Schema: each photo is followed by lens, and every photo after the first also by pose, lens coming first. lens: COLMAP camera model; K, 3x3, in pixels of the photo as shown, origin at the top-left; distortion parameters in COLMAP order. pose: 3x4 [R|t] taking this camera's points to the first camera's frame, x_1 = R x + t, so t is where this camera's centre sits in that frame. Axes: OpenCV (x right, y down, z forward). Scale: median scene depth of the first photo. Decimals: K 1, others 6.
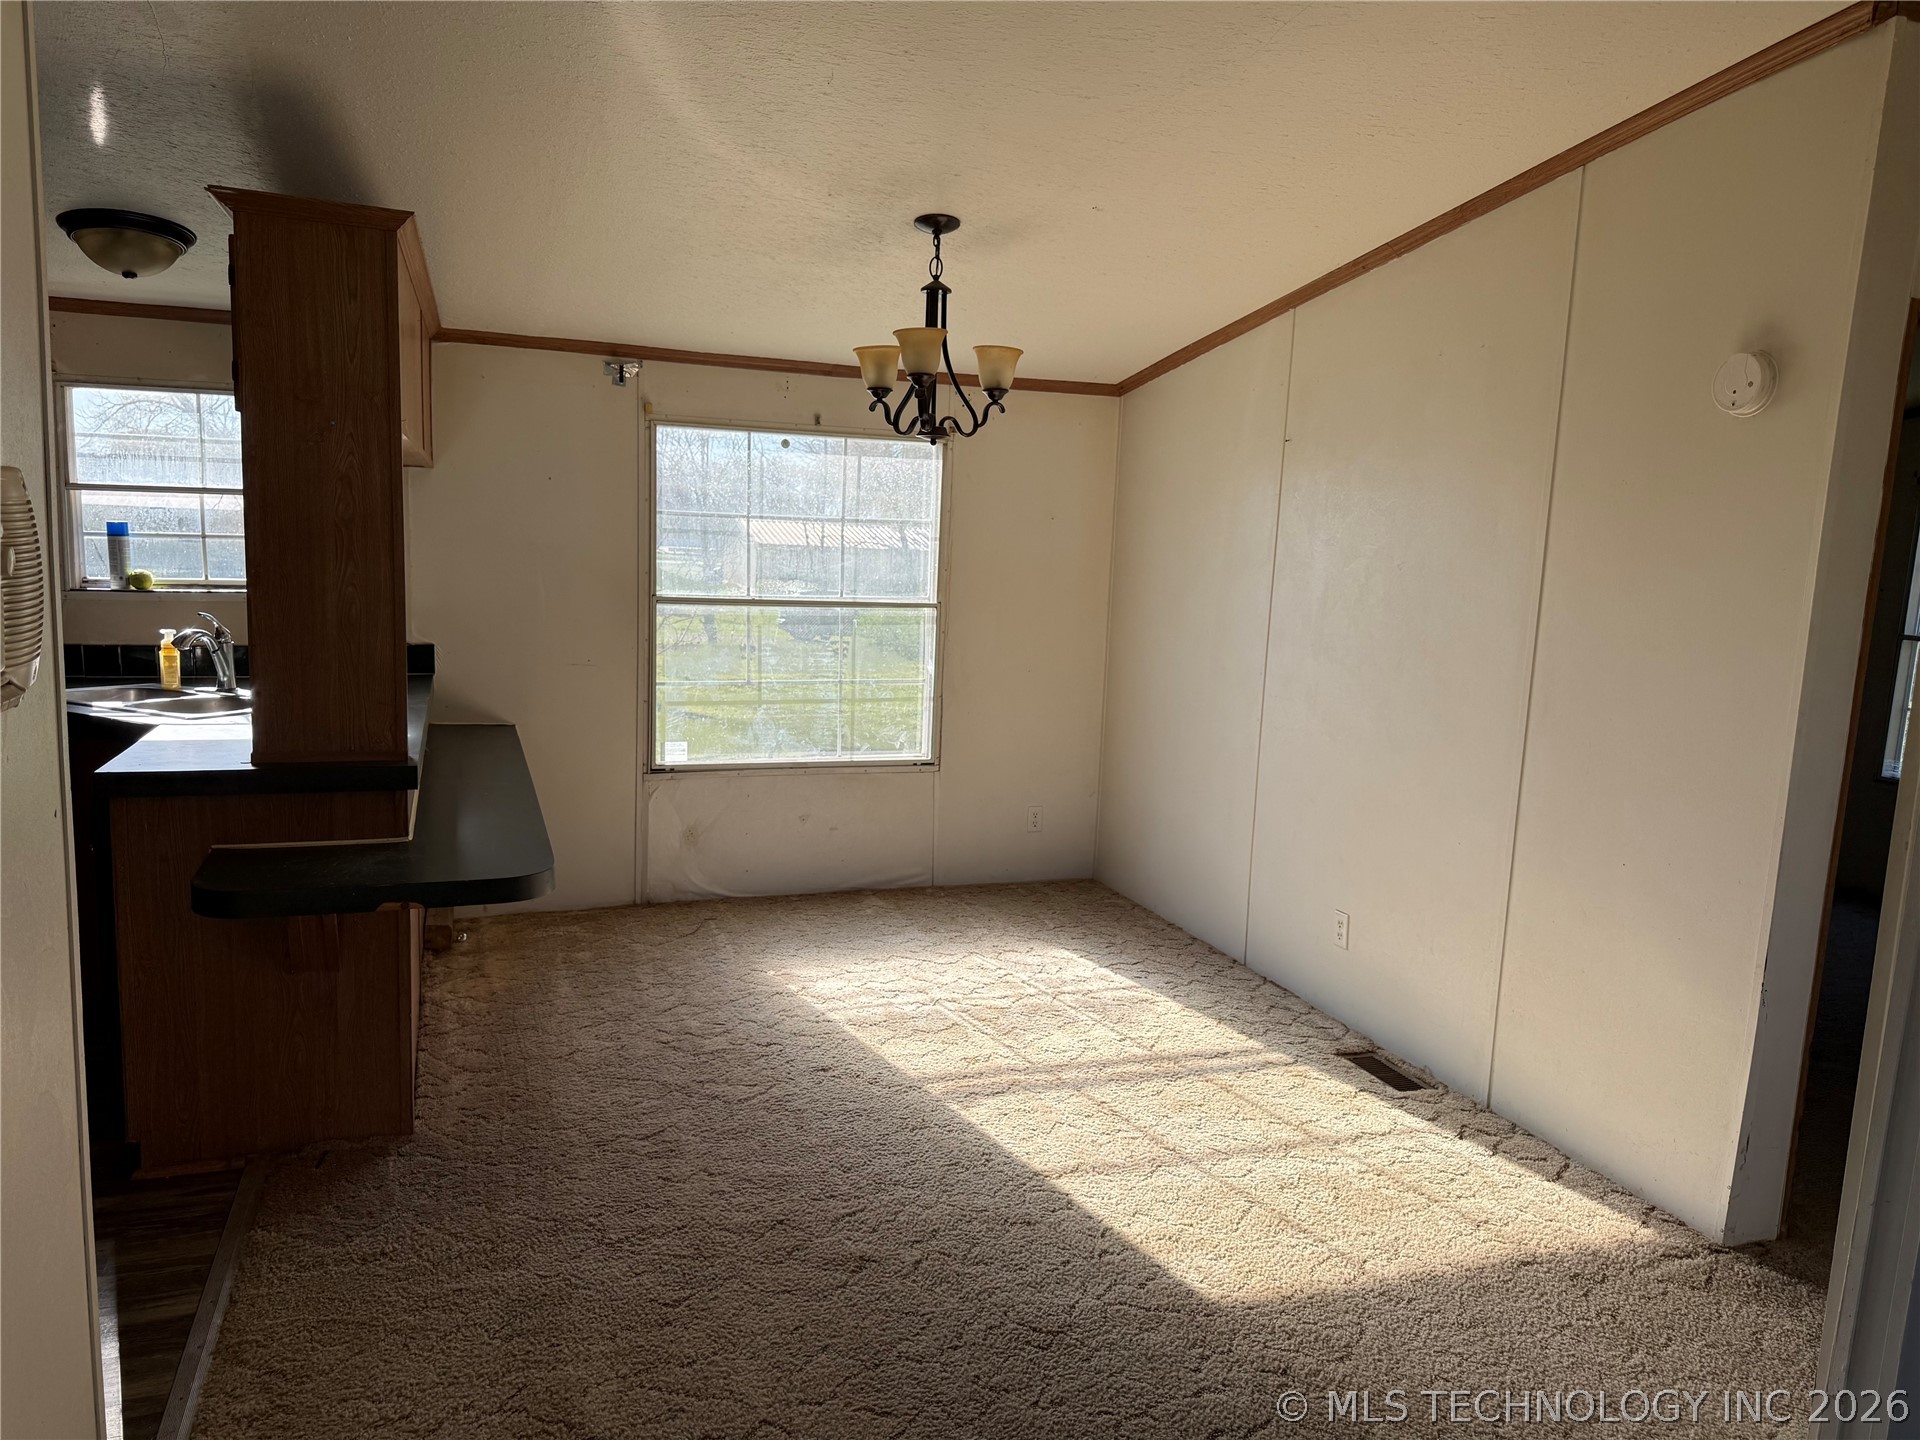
lens RADIAL K [[1316.2, 0, 959.5], [0, 1316.2, 721.0], [0, 0, 1]] dist [0.000391, -0.001615]
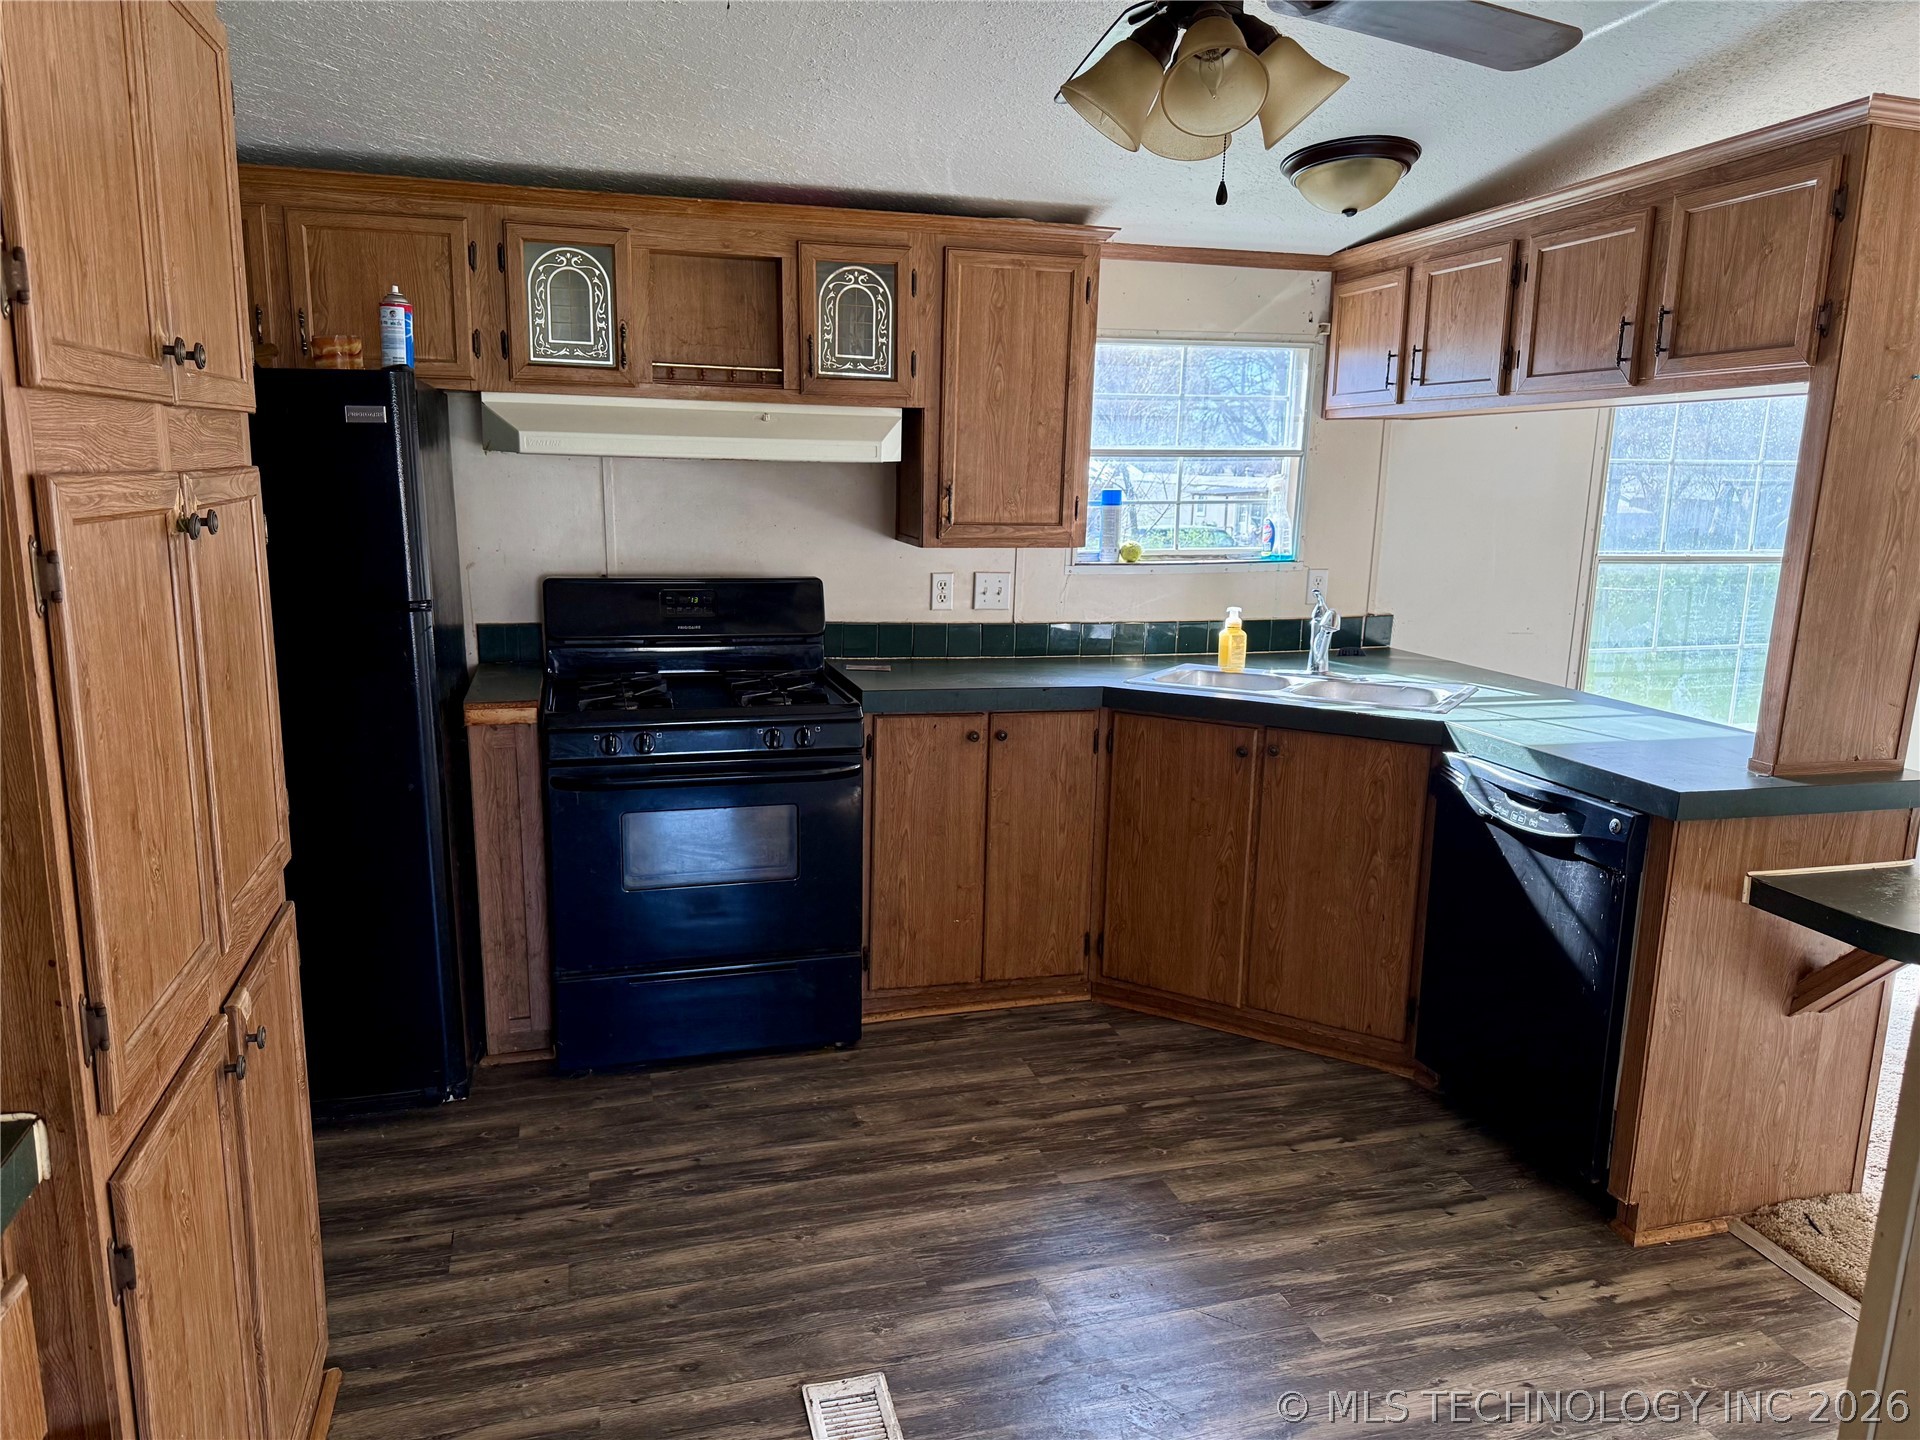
lens RADIAL K [[1316.2, 0, 957.6], [0, 1316.2, 721.3], [0, 0, 1]] dist [0.000391, -0.001615]
pose [[0.995681, -0.005495, -0.092683, -0.675231], [0.010168, 0.998696, 0.050025, -0.036342], [0.092287, -0.050752, 0.994438, 0.062323]]
